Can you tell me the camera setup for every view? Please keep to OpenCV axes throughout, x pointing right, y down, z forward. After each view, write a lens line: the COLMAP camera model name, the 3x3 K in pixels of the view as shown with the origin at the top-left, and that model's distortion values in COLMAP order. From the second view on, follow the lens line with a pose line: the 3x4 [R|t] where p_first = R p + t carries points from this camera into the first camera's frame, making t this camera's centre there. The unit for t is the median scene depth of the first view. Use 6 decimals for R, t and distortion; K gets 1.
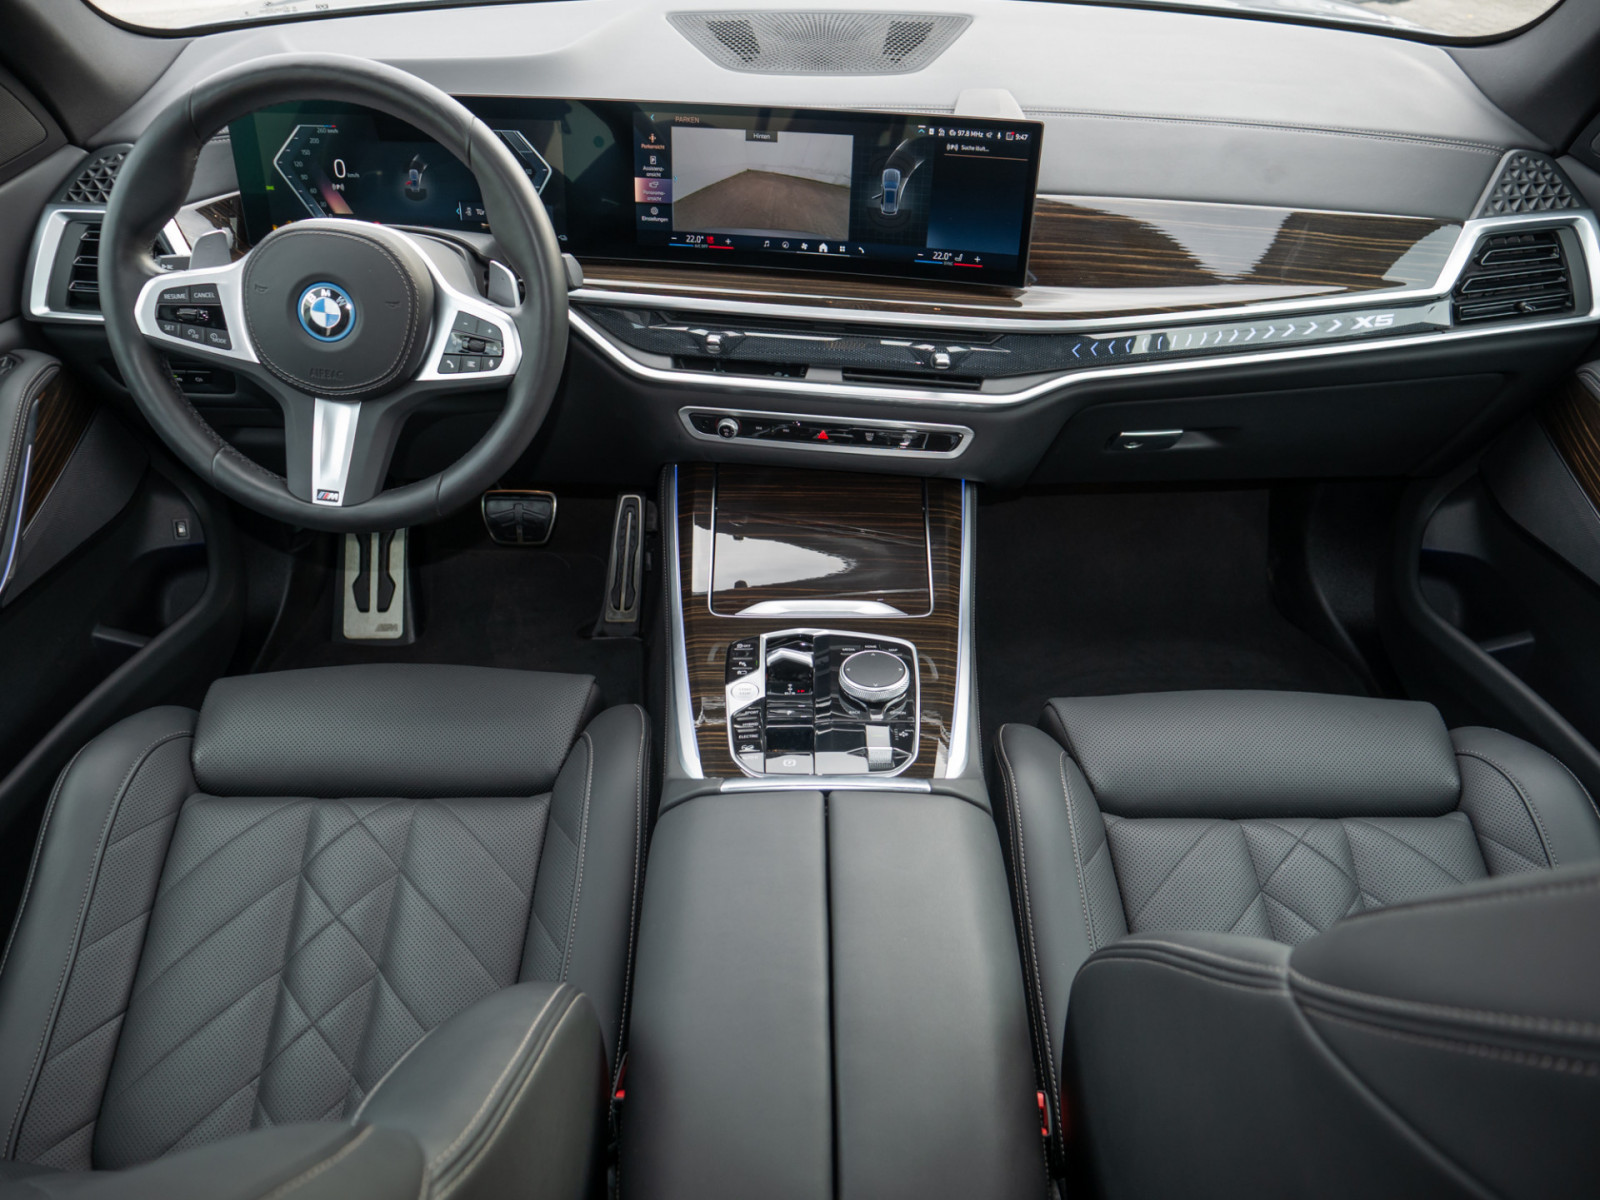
lens RADIAL K [[1118.8, 0, 803.4], [0, 1118.8, 619.0], [0, 0, 1]] dist [-0.060079, 0.019301]
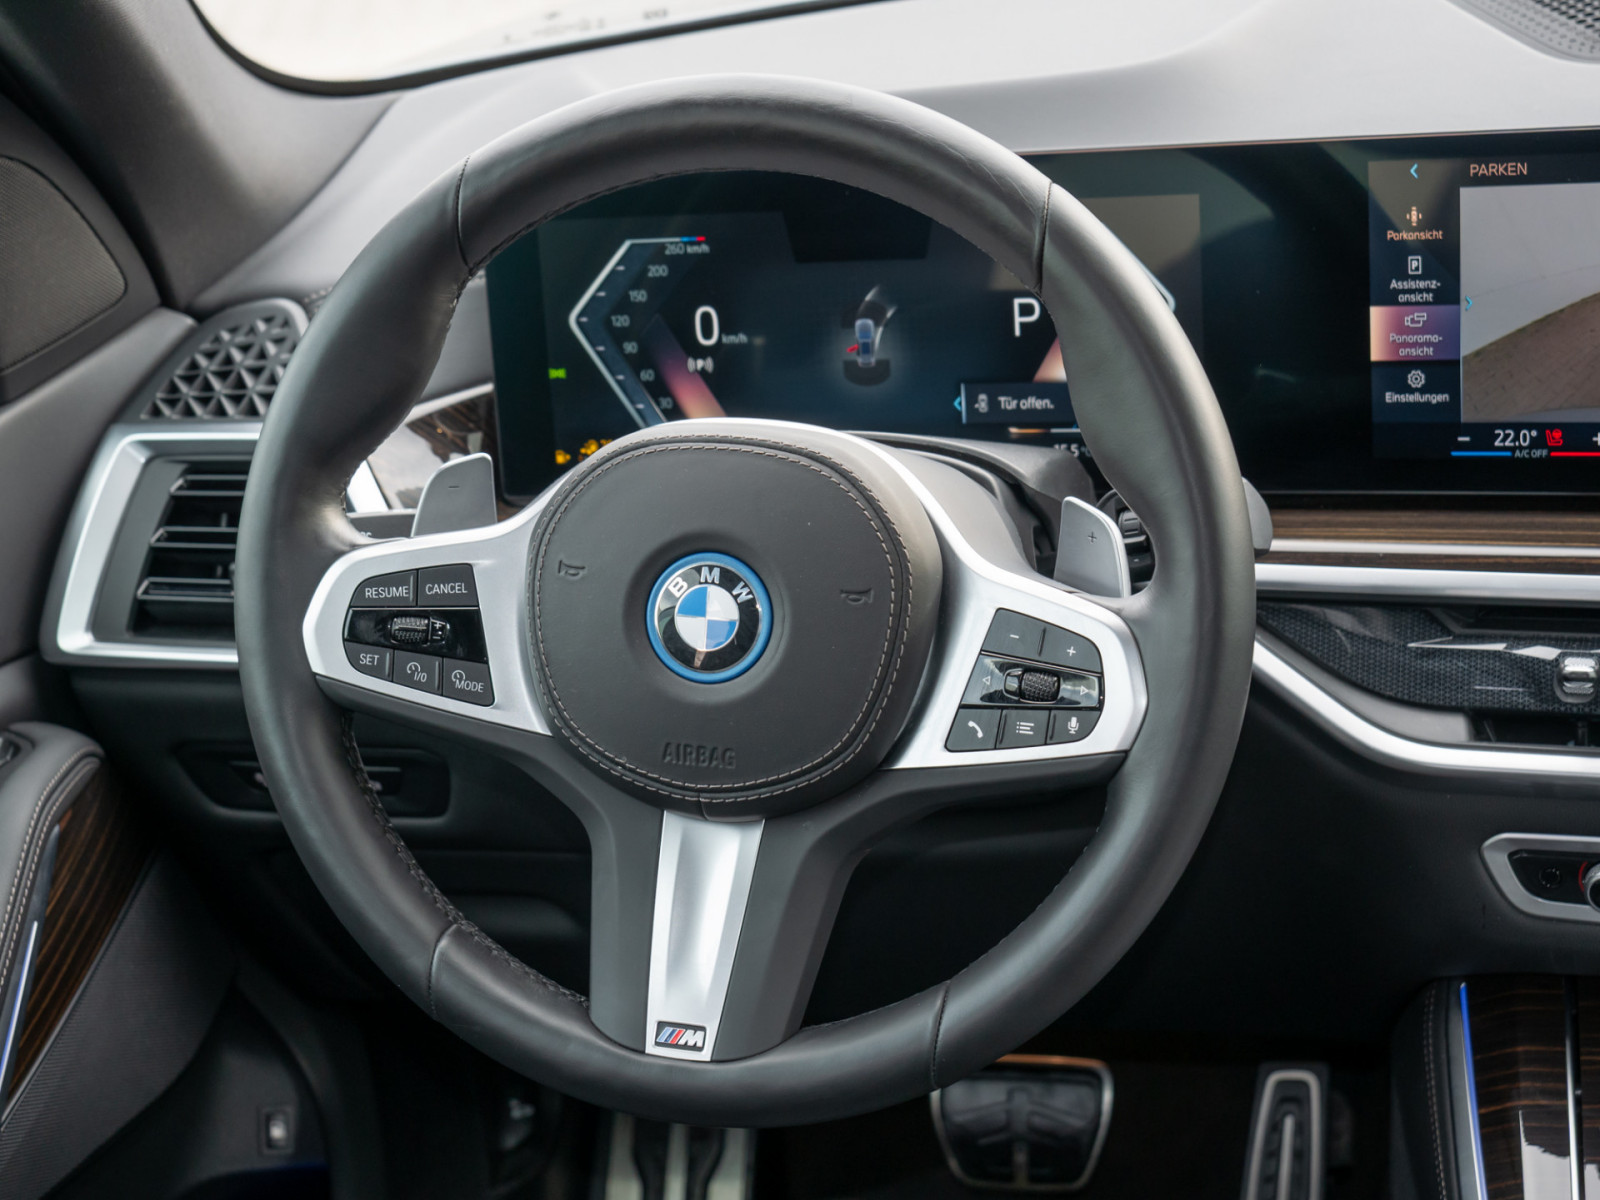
lens RADIAL K [[2710.5, 0, 796.6], [0, 2710.5, 637.7], [0, 0, 1]] dist [-0.023451, 0.042571]
pose [[0.962113, -0.035426, -0.270341, -0.089007], [-0.042032, 0.960398, -0.275442, 0.023524], [0.269393, 0.276369, 0.922522, 0.007309]]
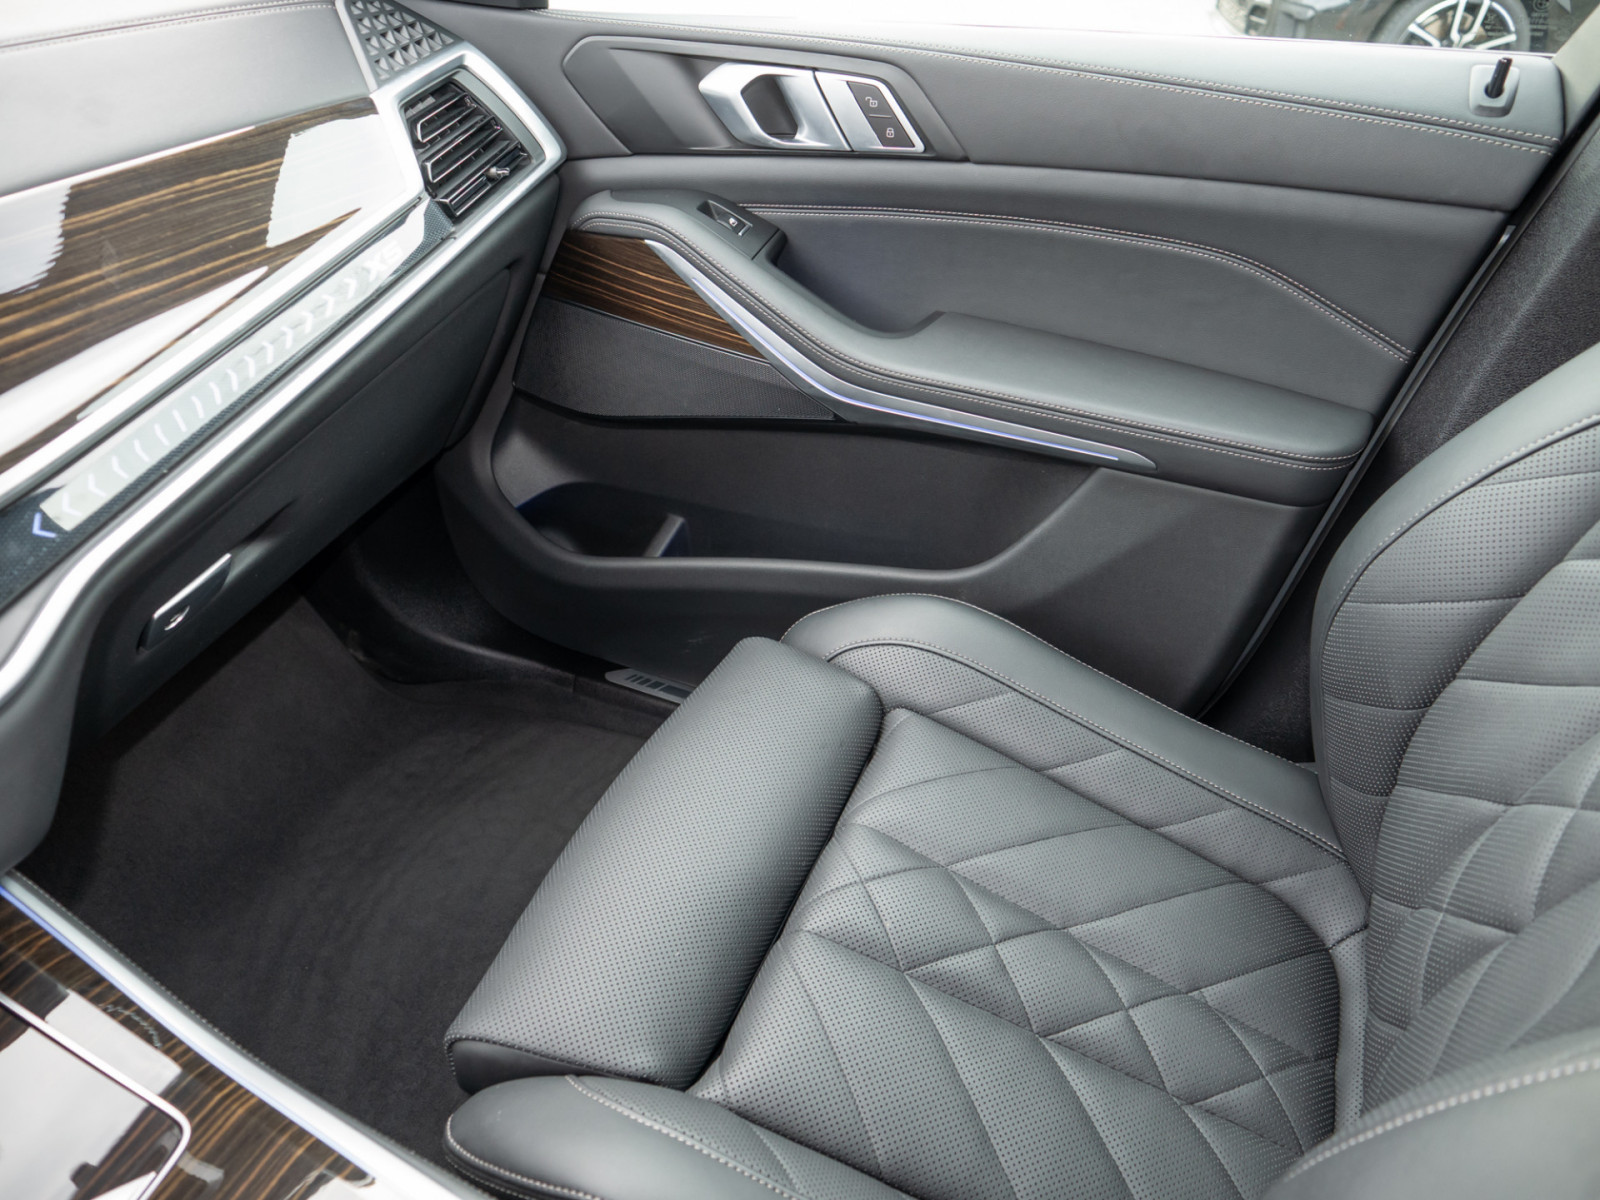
lens RADIAL K [[1118.8, 0, 803.4], [0, 1118.8, 619.0], [0, 0, 1]] dist [-0.060079, 0.019301]
pose [[0.381434, -0.577251, 0.722003, 0.003905], [0.590180, 0.753223, 0.290419, -0.149433], [-0.711474, 0.315336, 0.627987, 0.460688]]
